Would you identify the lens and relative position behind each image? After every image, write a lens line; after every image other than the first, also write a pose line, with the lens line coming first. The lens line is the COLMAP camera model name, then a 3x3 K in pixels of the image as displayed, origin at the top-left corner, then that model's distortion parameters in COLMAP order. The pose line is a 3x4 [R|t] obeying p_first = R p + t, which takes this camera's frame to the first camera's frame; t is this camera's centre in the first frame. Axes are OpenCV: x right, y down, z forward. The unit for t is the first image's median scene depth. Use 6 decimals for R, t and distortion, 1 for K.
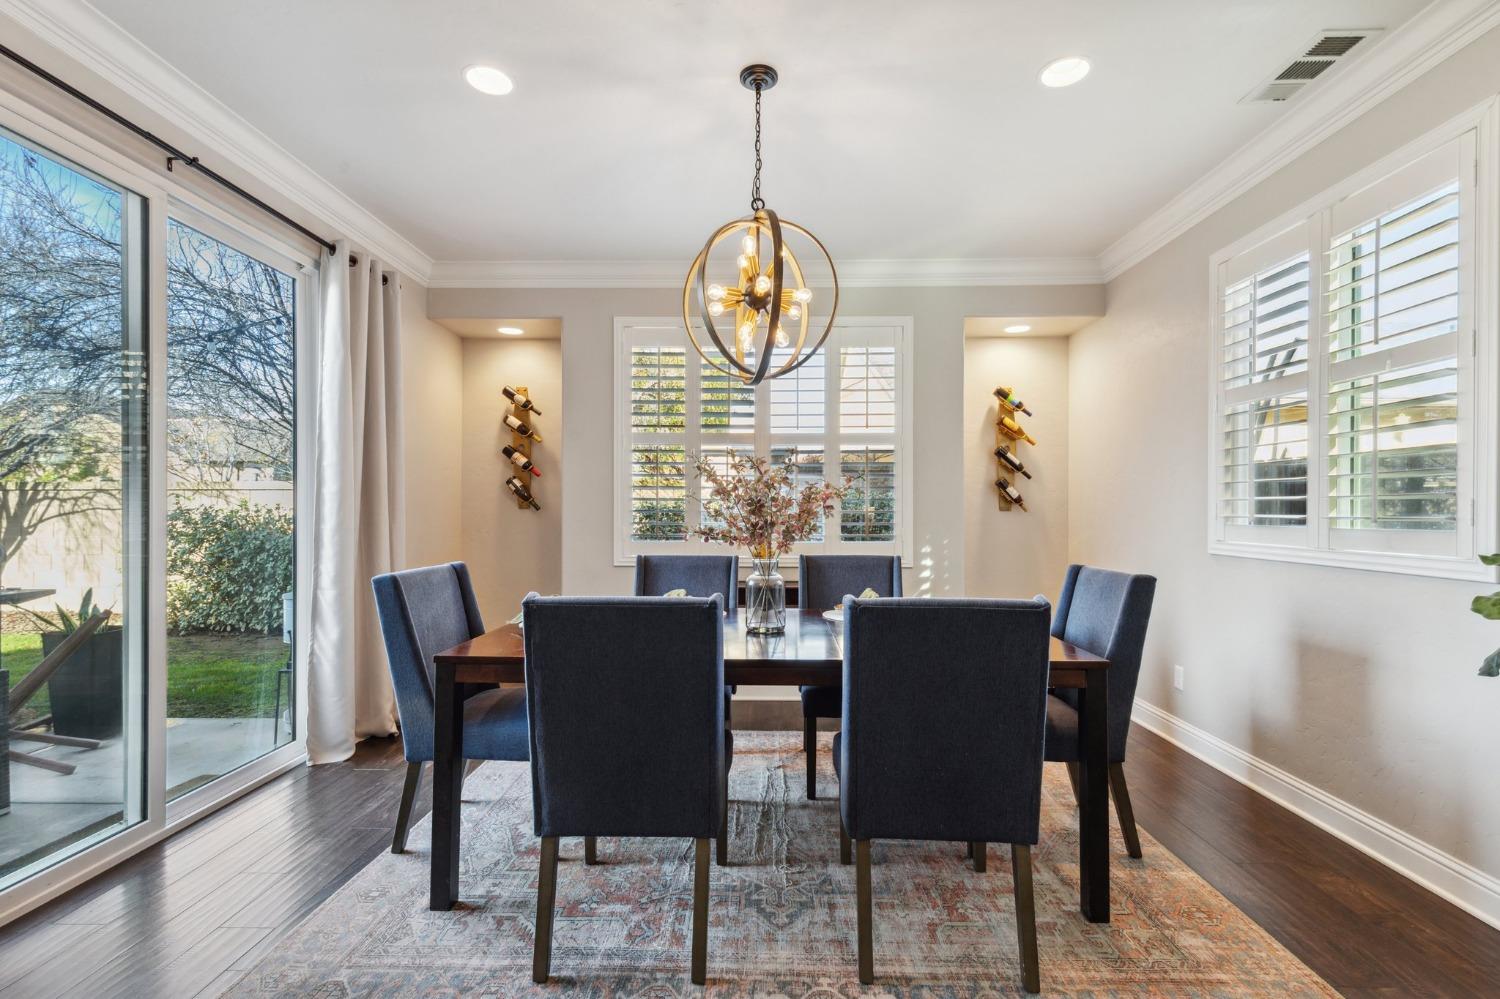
lens RADIAL K [[684.9, 0, 745.3], [0, 684.9, 508.2], [0, 0, 1]] dist [0.007056, -0.002361]
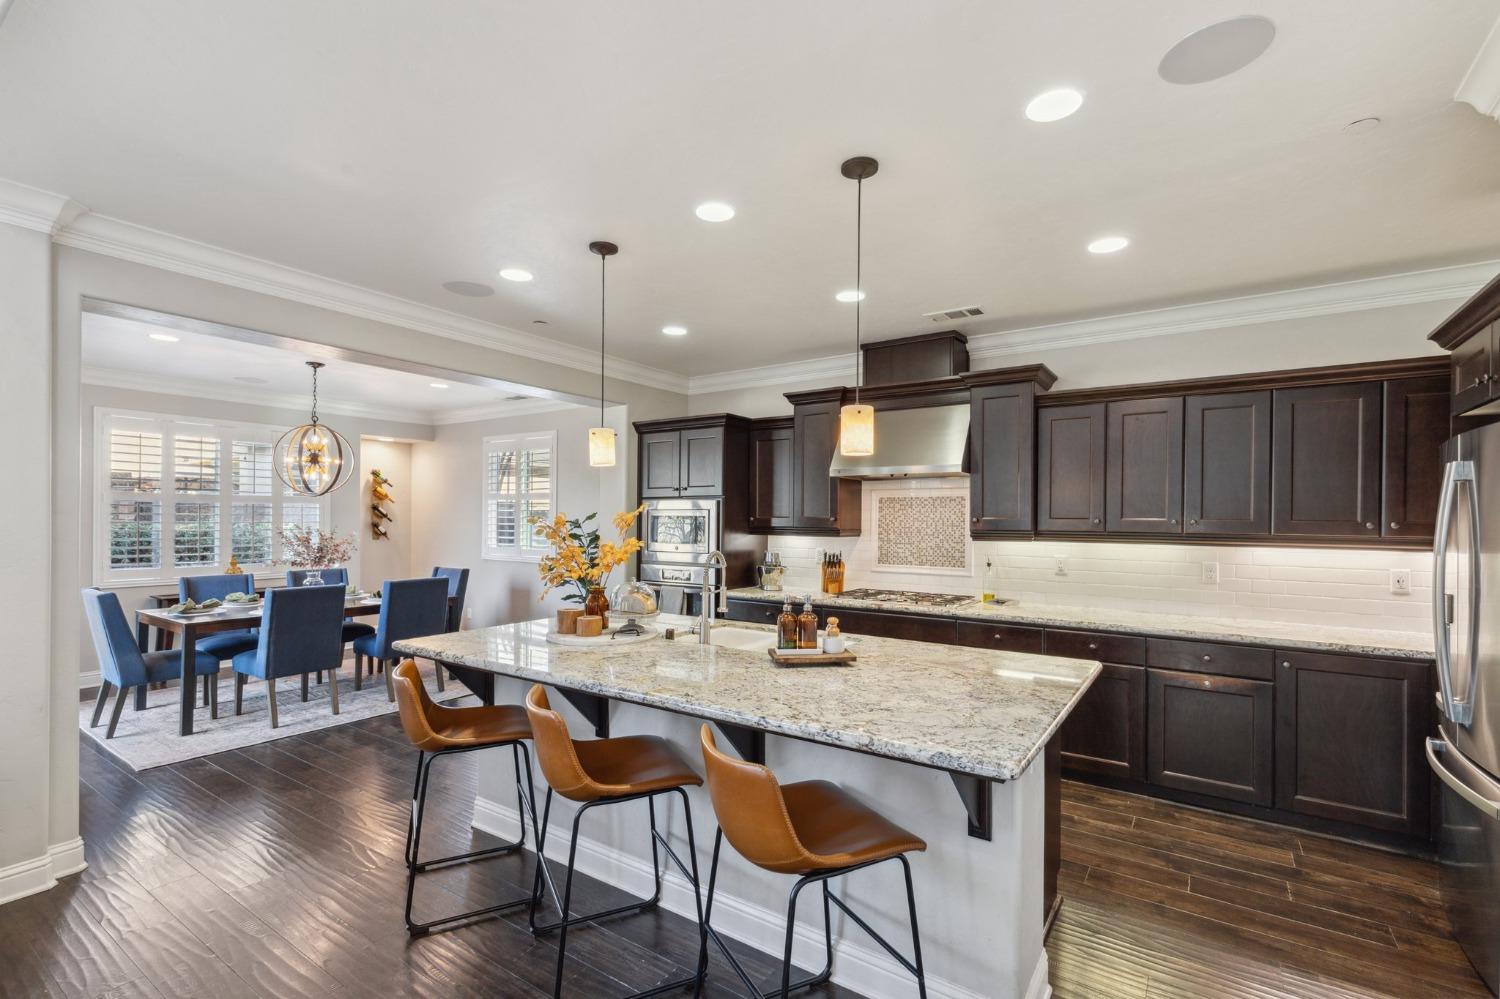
lens RADIAL K [[684.9, 0, 751.9], [0, 684.9, 509.0], [0, 0, 1]] dist [0.007056, -0.002361]
pose [[0.542508, 0.007990, 0.840013, -0.584981], [-0.004317, 0.999968, -0.006724, -0.068033], [-0.840040, 0.000021, 0.542525, -0.775585]]
